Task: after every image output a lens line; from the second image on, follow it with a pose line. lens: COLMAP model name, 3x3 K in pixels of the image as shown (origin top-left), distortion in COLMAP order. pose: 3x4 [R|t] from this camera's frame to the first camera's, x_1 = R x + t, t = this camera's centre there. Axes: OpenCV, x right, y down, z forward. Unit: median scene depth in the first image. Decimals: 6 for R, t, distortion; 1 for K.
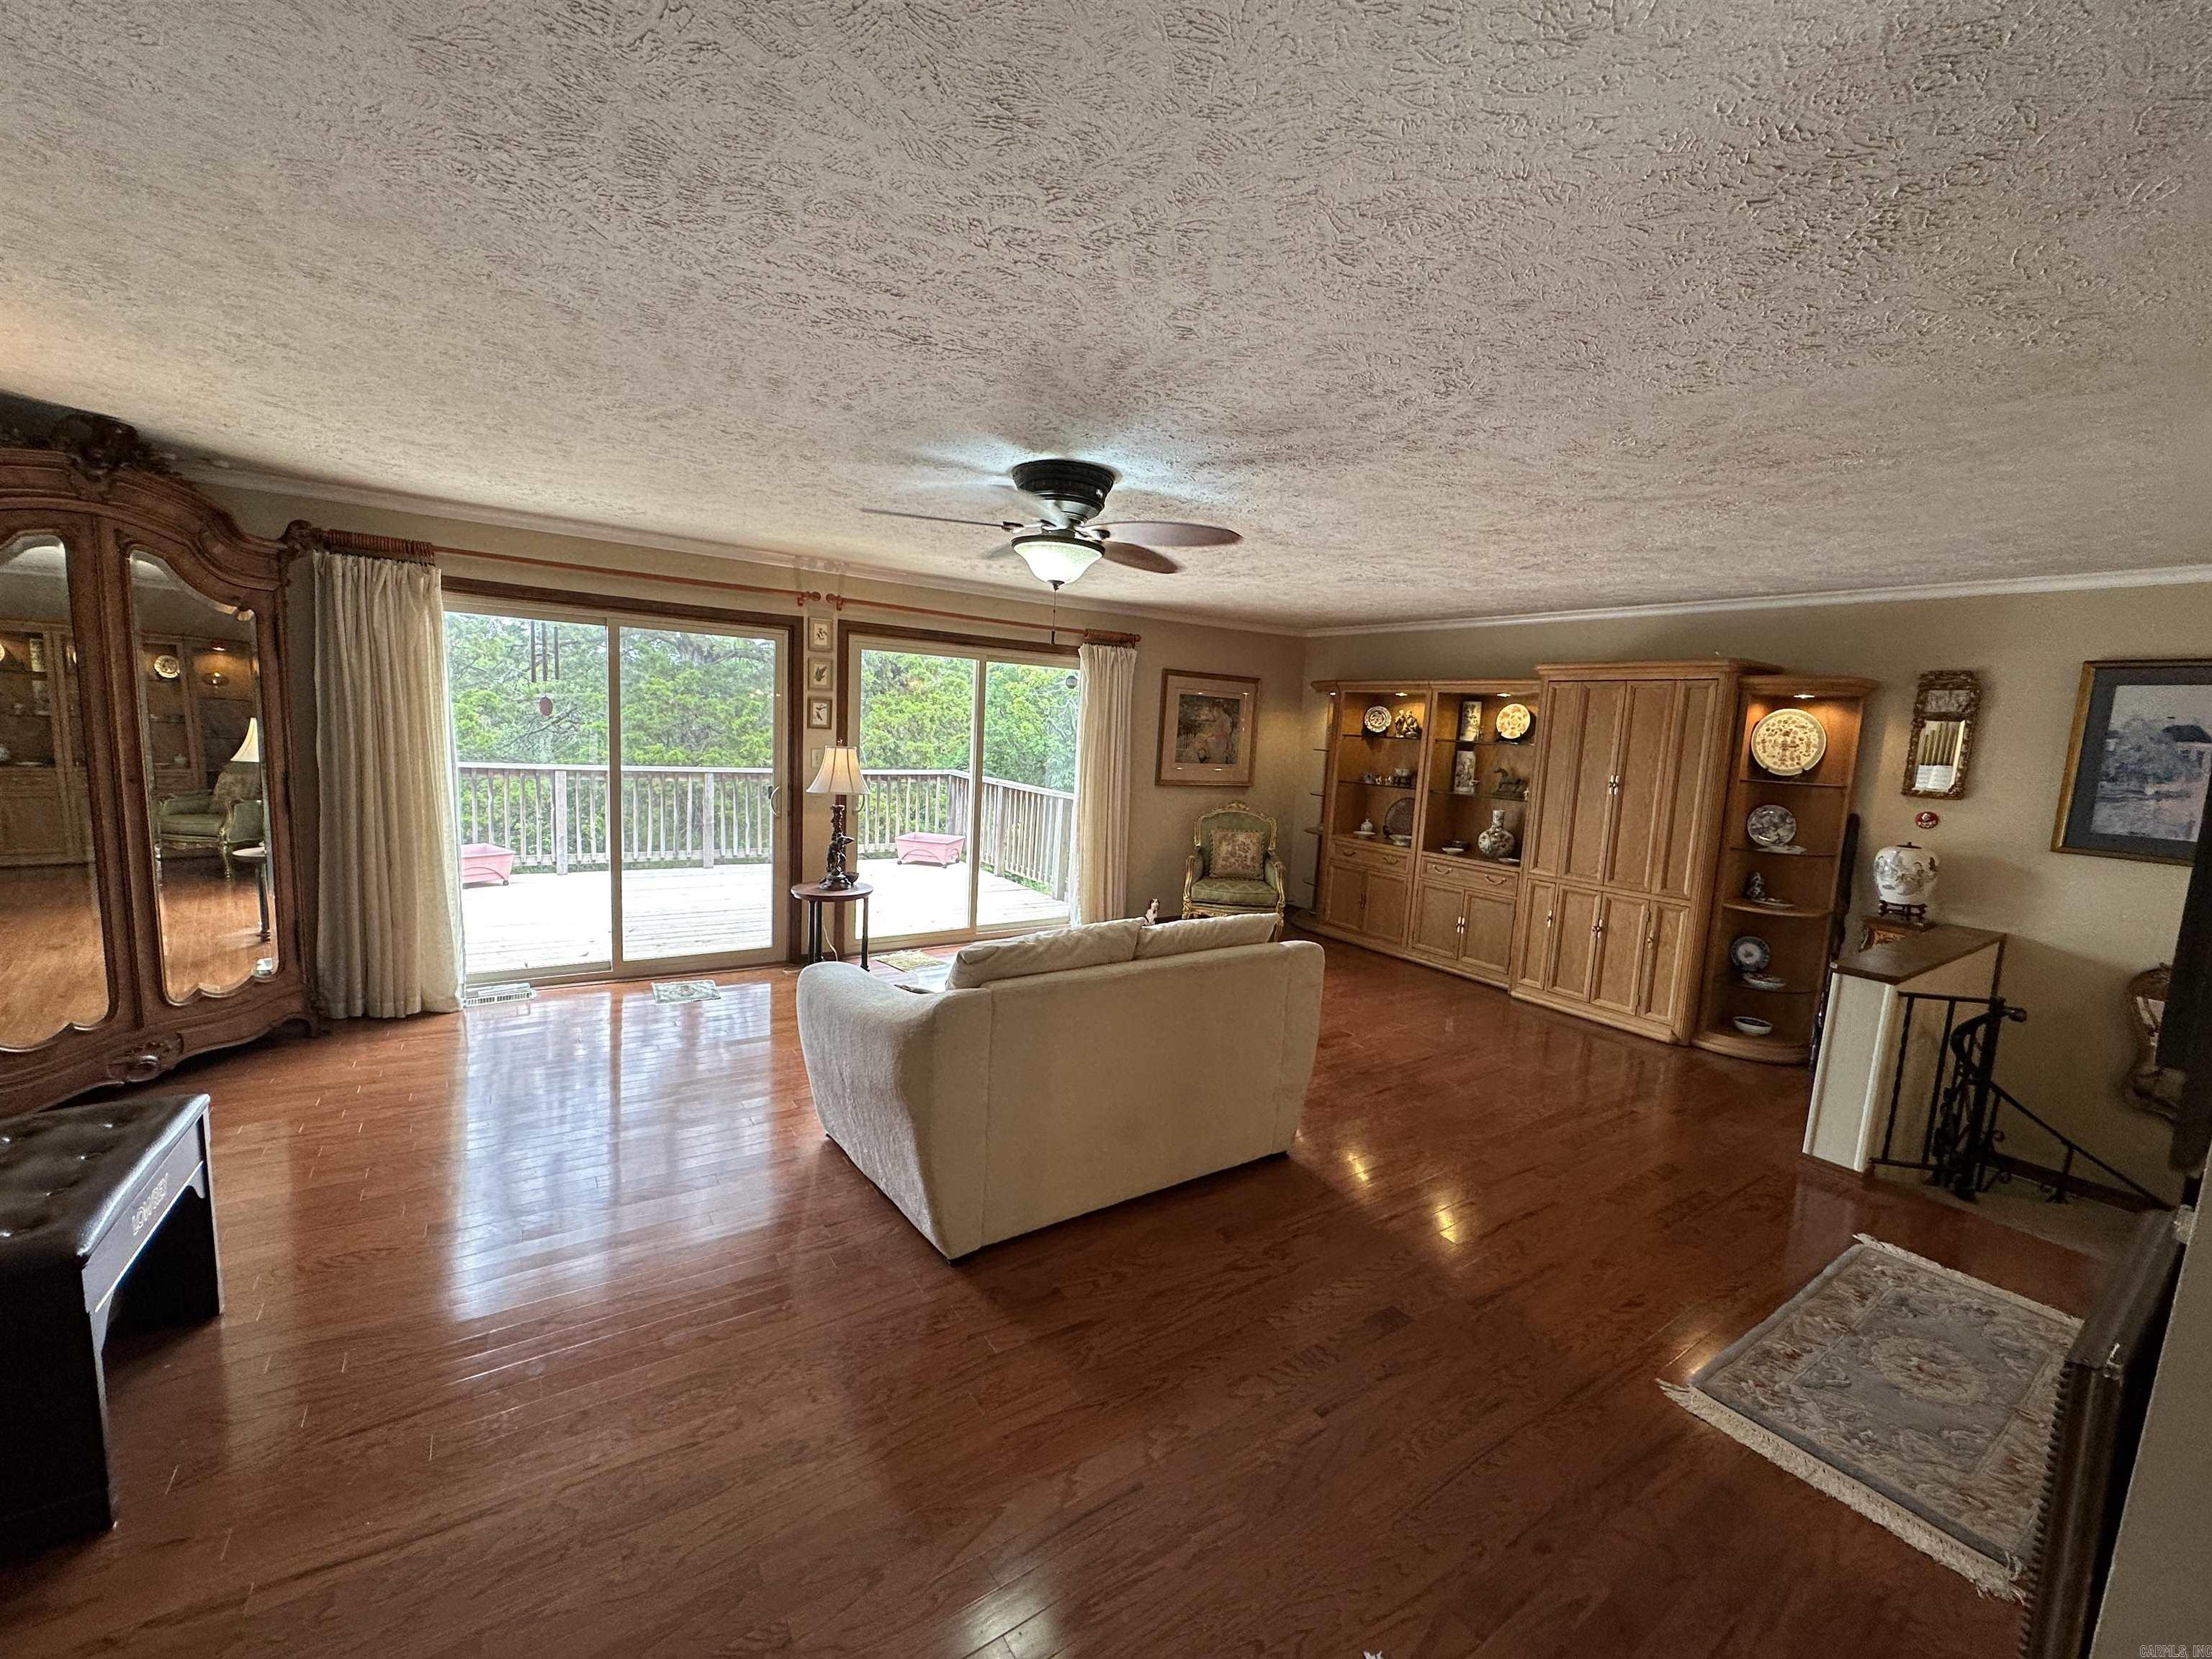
lens RADIAL K [[882.5, 0, 1104.2], [0, 882.5, 831.6], [0, 0, 1]] dist [-0.003407, 0.001034]
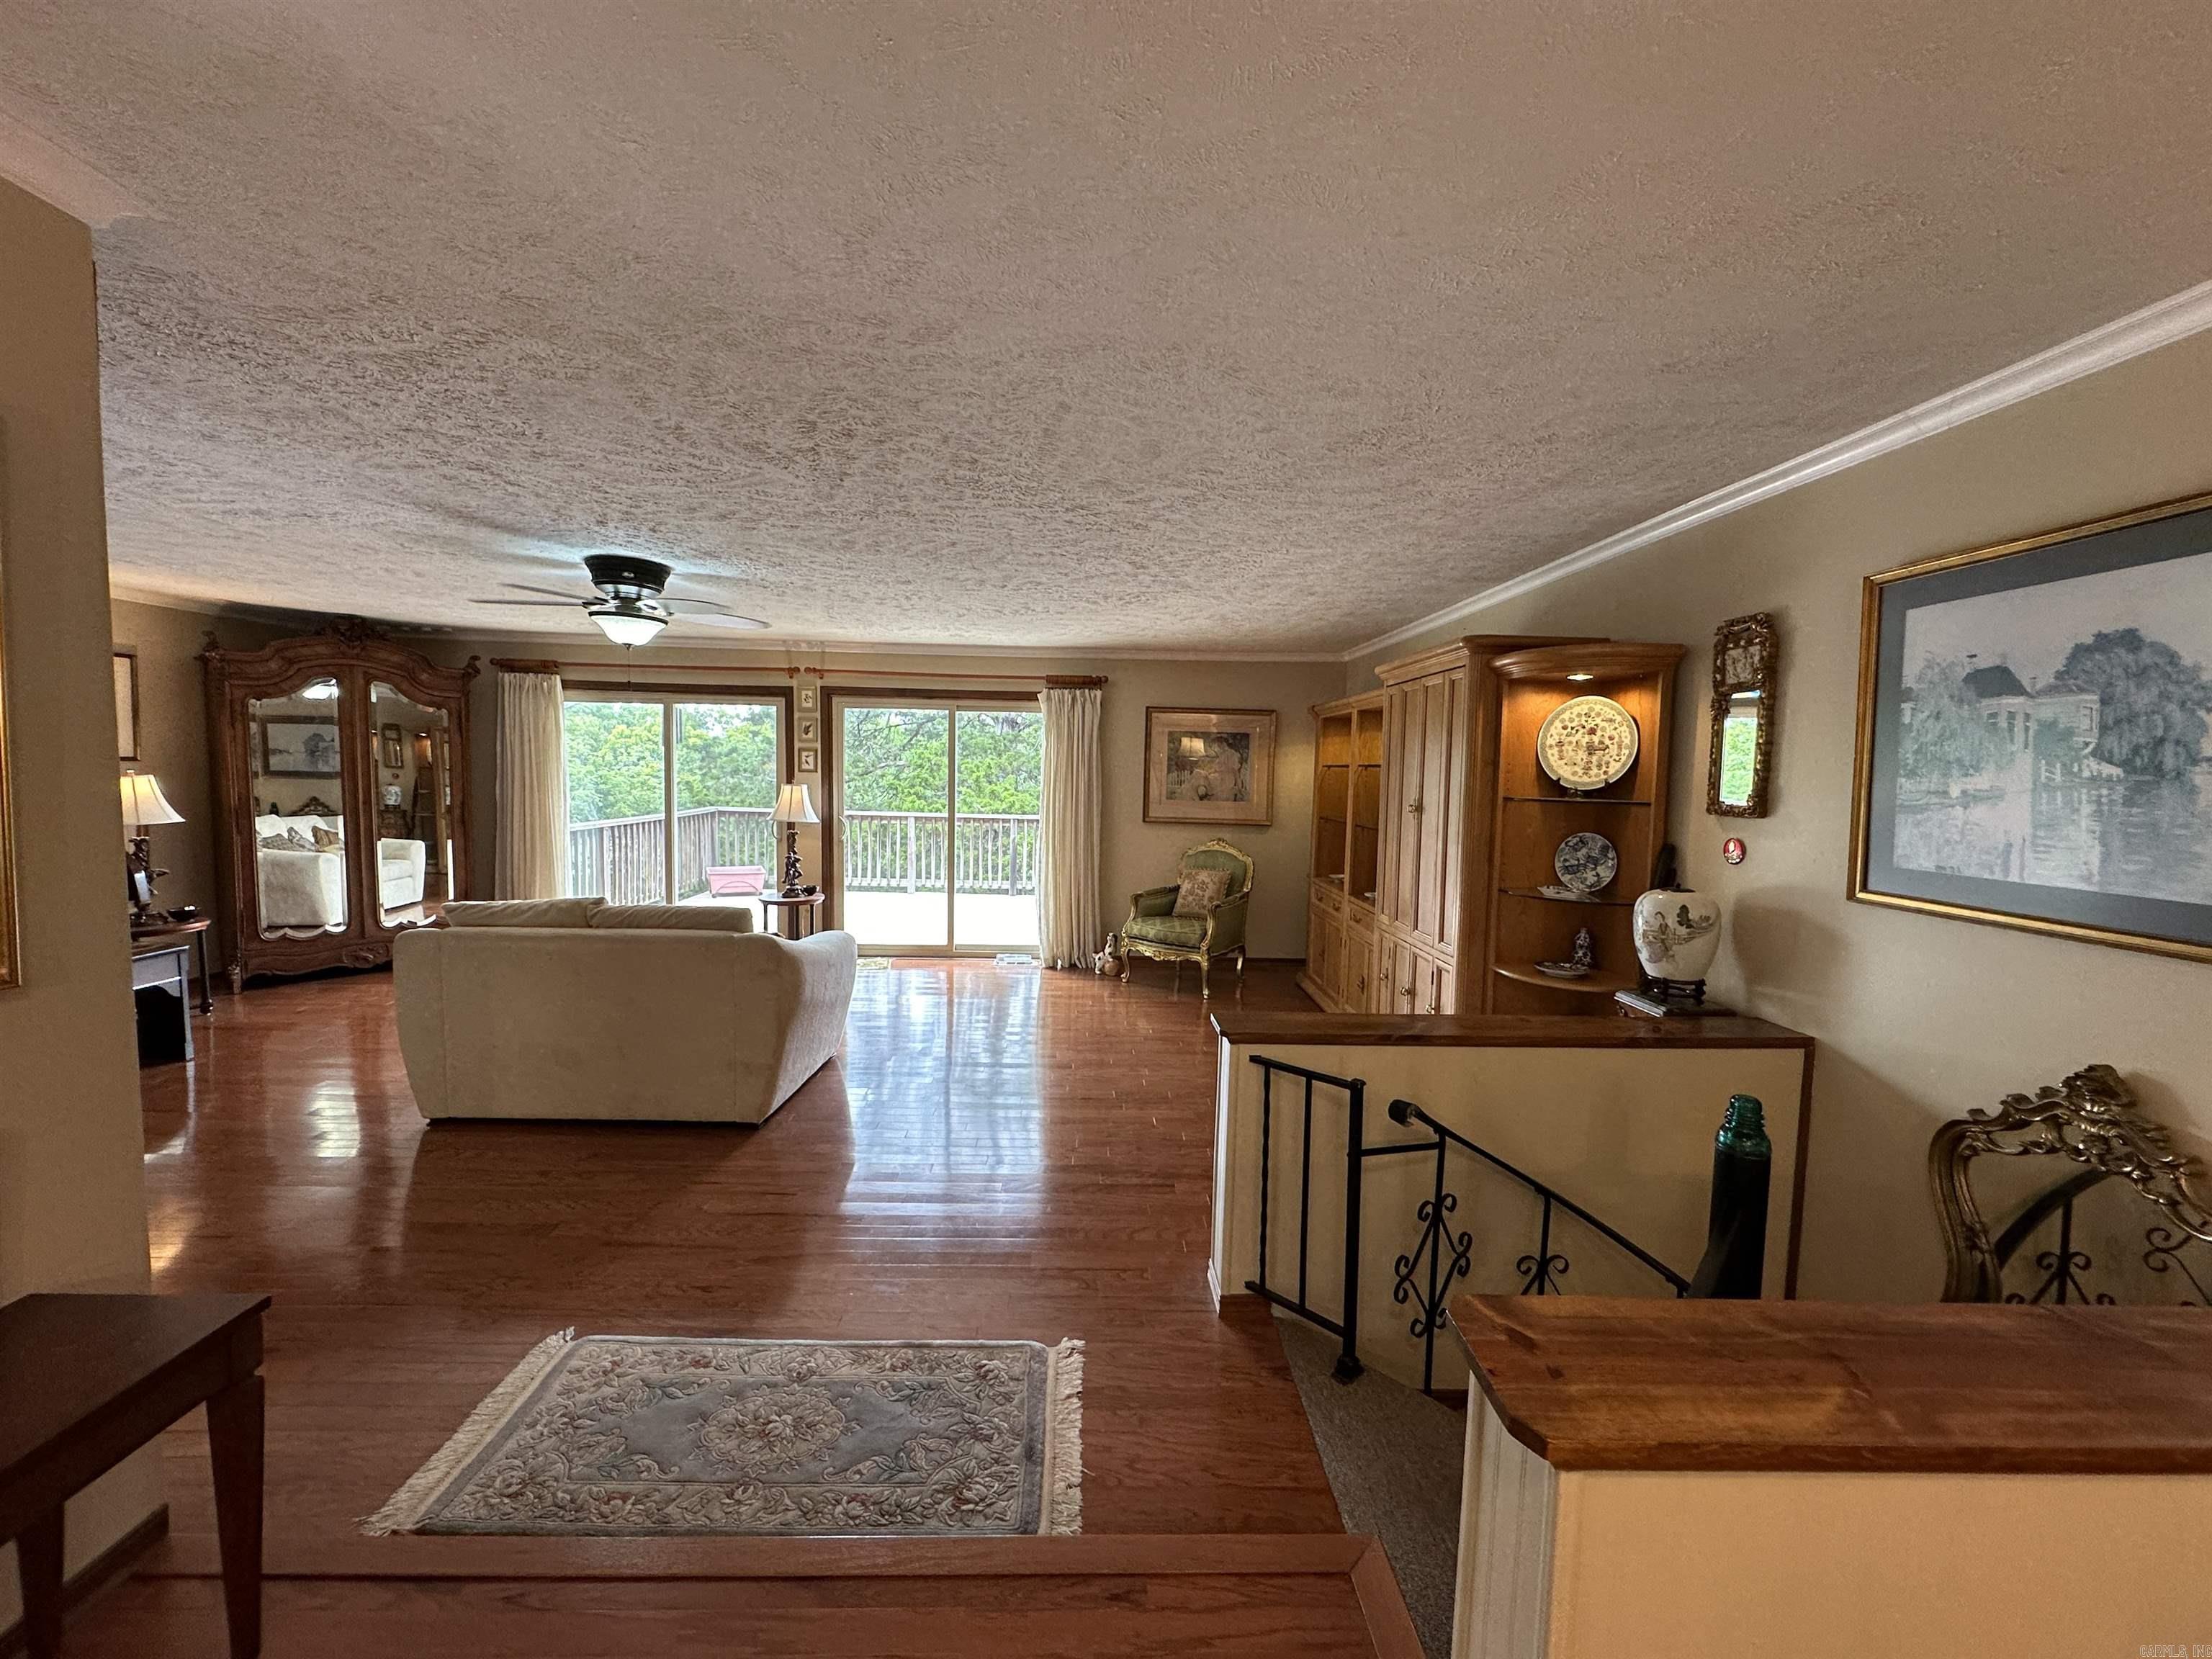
lens RADIAL K [[882.5, 0, 1098.5], [0, 882.5, 824.1], [0, 0, 1]] dist [-0.003407, 0.001034]
pose [[0.837836, 0.000762, -0.545921, 0.753147], [-0.045037, 0.996687, -0.067728, 0.026731], [0.544061, 0.081332, 0.835095, 0.178431]]
